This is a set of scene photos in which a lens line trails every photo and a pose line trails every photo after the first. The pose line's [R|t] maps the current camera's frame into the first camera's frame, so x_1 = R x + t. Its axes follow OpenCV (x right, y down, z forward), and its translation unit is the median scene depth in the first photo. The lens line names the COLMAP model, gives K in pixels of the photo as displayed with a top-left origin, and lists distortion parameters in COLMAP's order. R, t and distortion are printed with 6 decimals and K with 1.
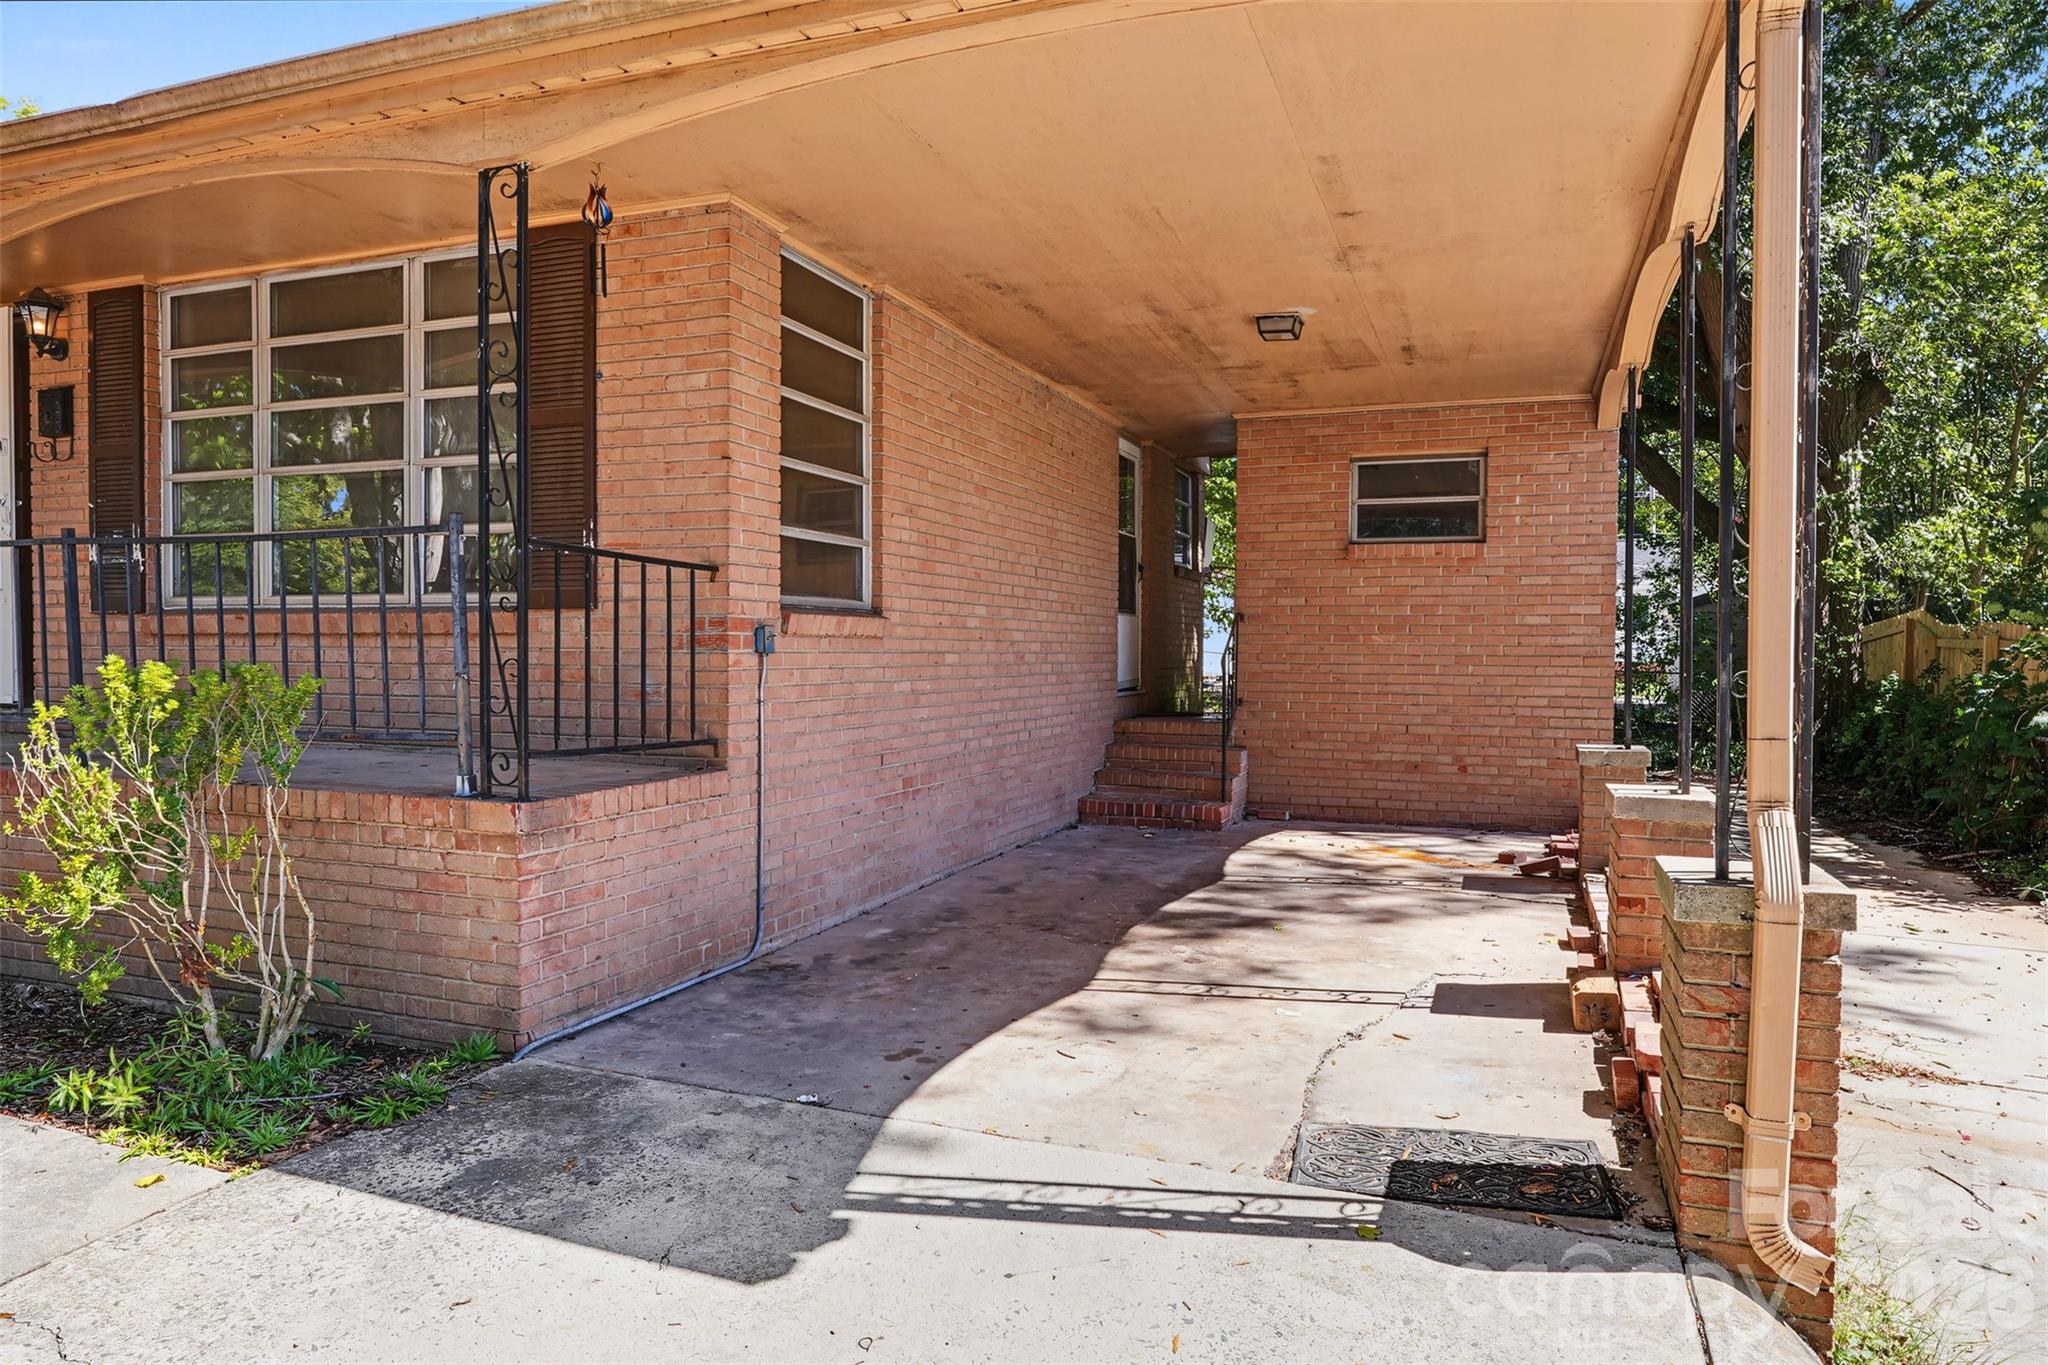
lens RADIAL K [[1296.9, 0, 1035.6], [0, 1296.9, 670.2], [0, 0, 1]] dist [-0.008628, 0.003934]
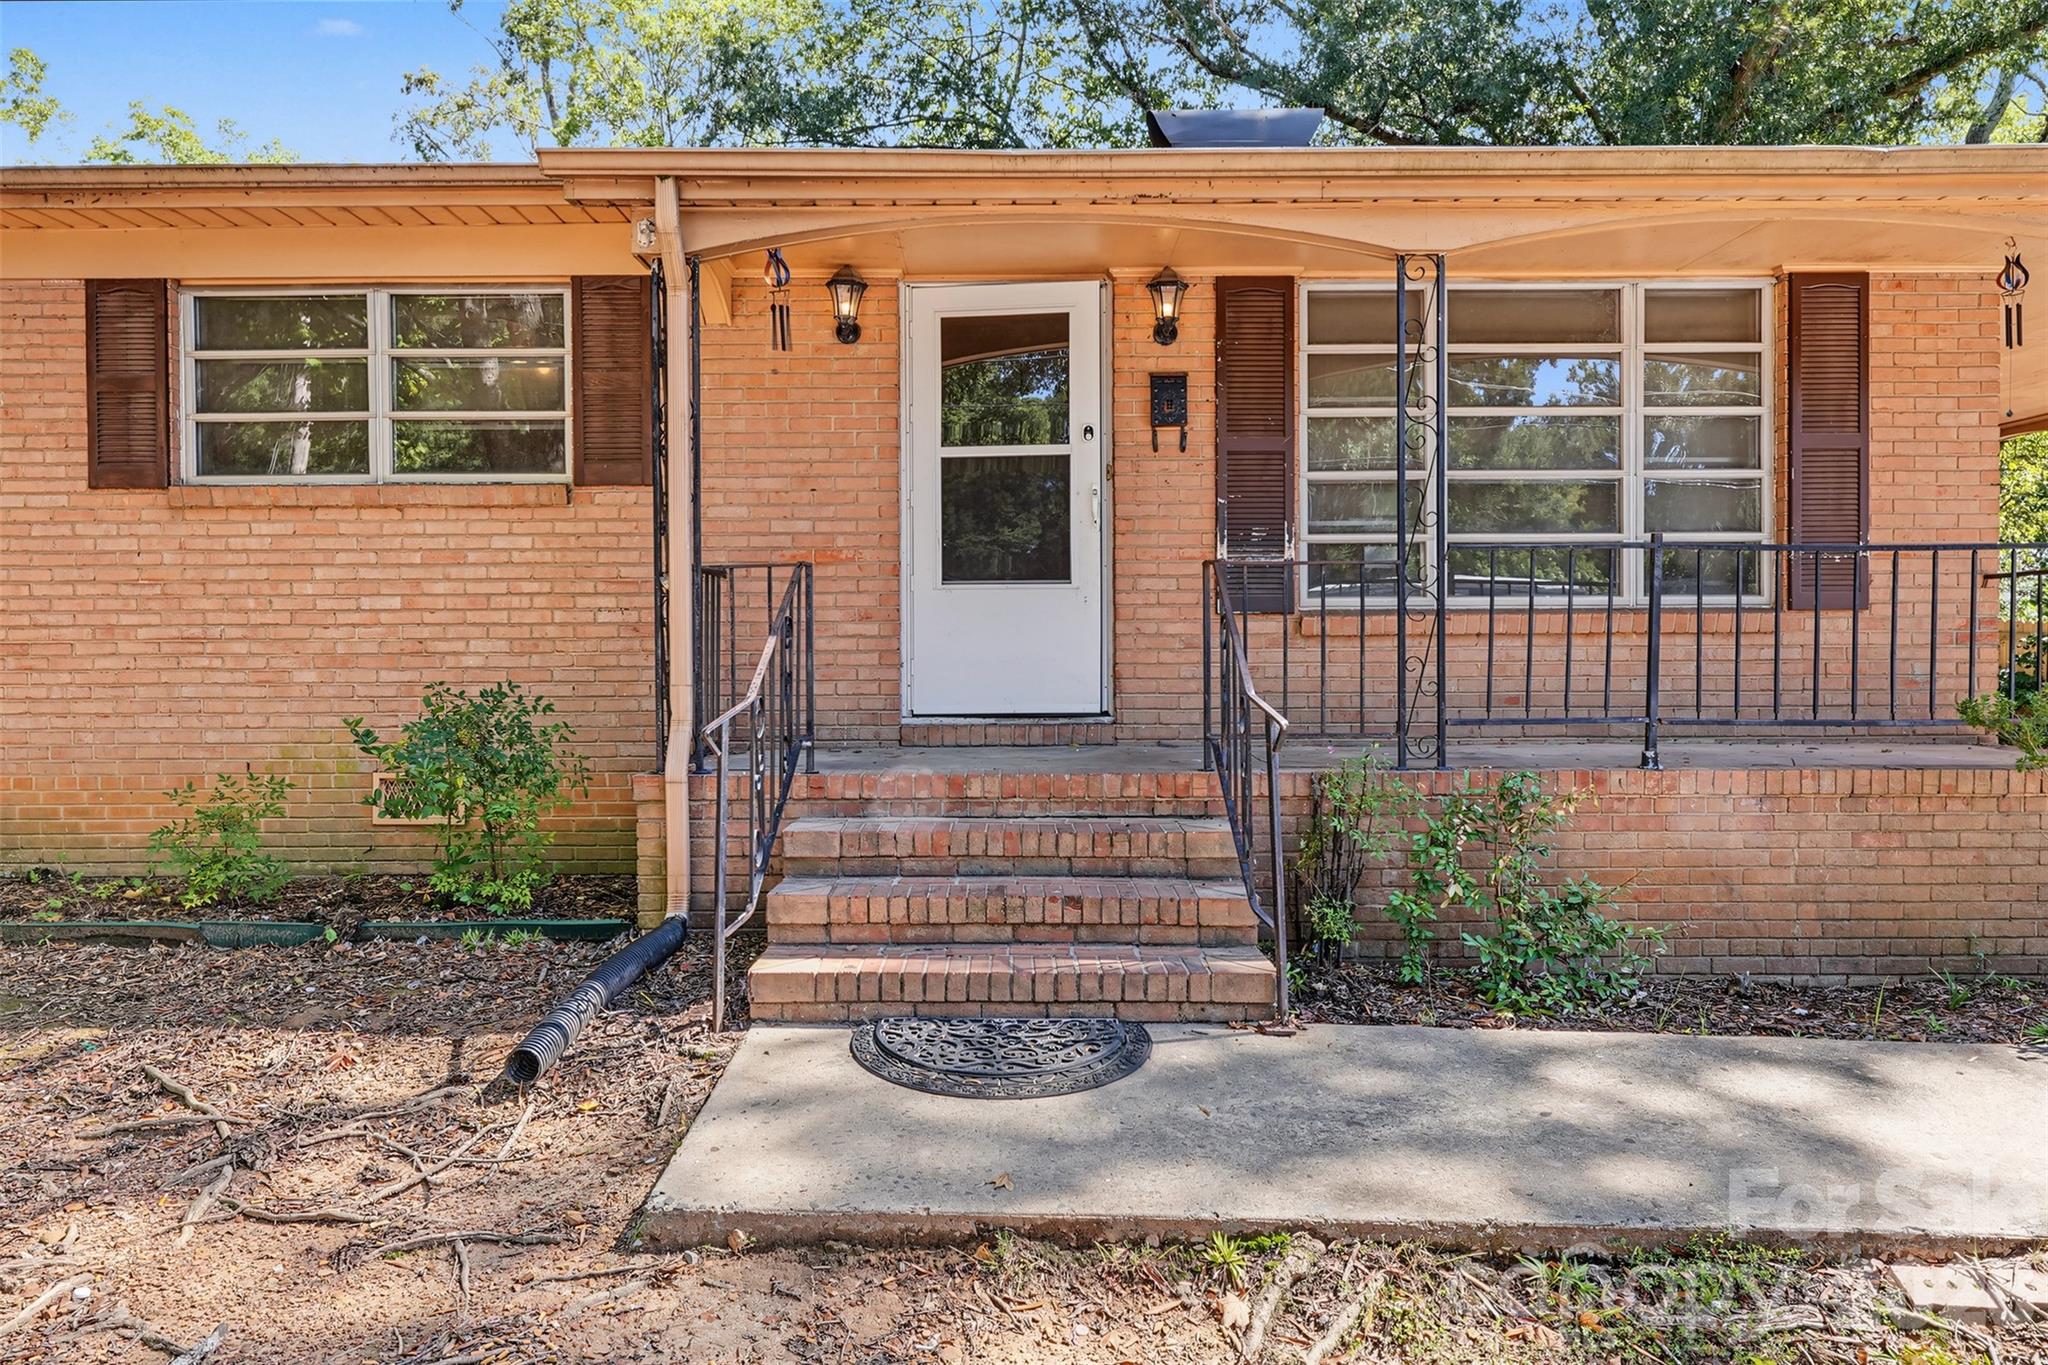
lens RADIAL K [[864.6, 0, 1073.4], [0, 864.6, 633.6], [0, 0, 1]] dist [0.008655, -0.003055]
pose [[0.931360, -0.008002, 0.364012, -1.136936], [0.017056, 0.999620, -0.021666, -0.019390], [-0.363700, 0.026388, 0.931142, 0.483051]]
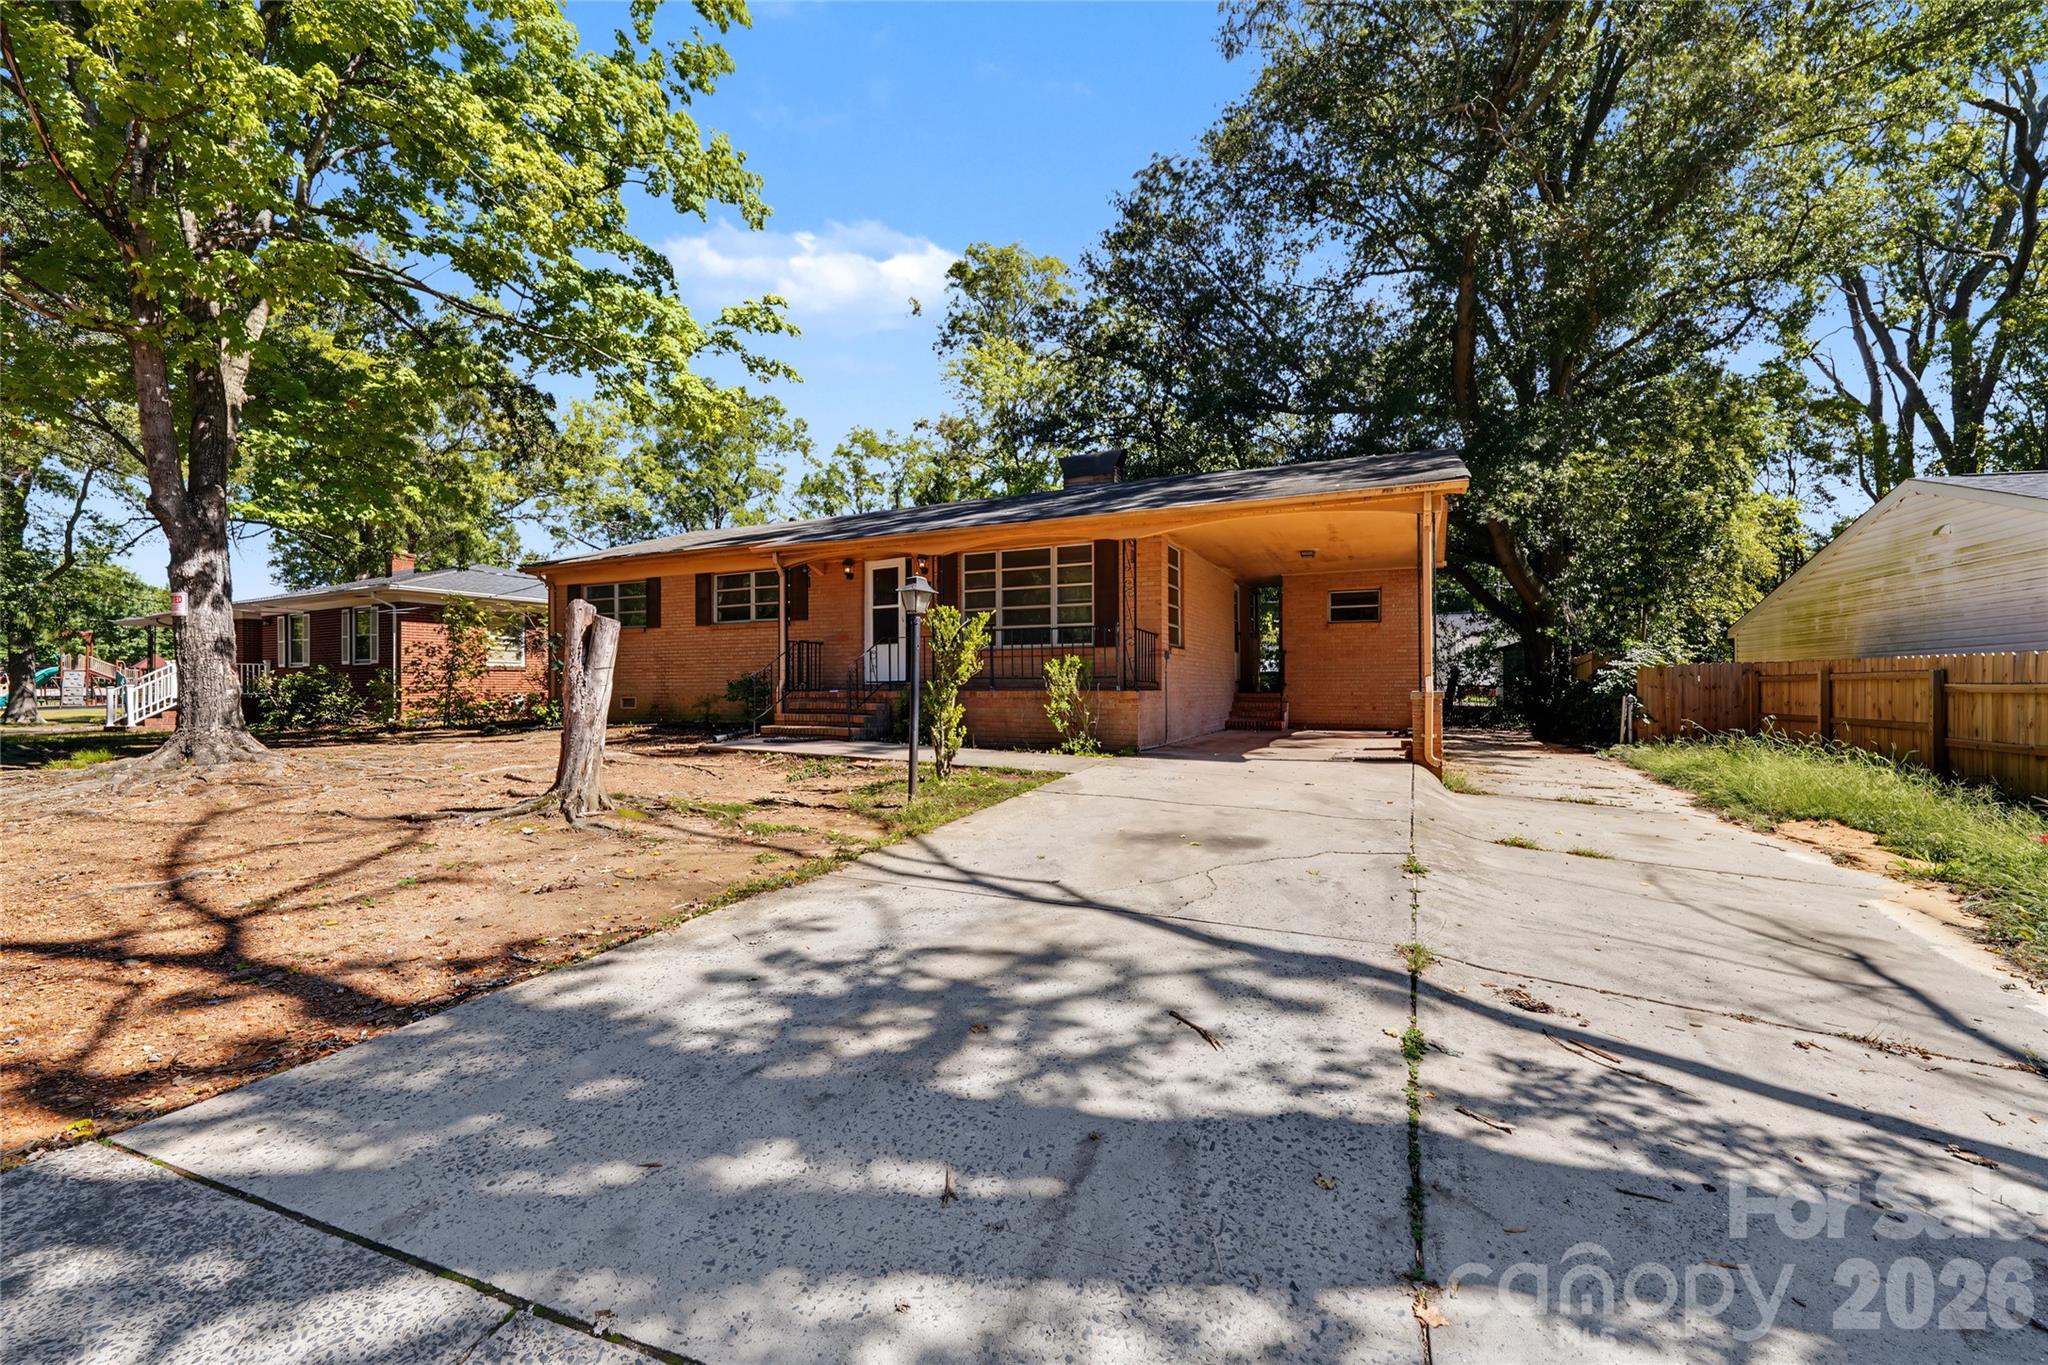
lens RADIAL K [[864.6, 0, 1022.2], [0, 864.6, 678.5], [0, 0, 1]] dist [0.008655, -0.003055]
pose [[0.997021, -0.009209, -0.076576, -0.377339], [0.006919, 0.999522, -0.030115, 0.096566], [0.076816, 0.029496, 0.996609, -1.232404]]
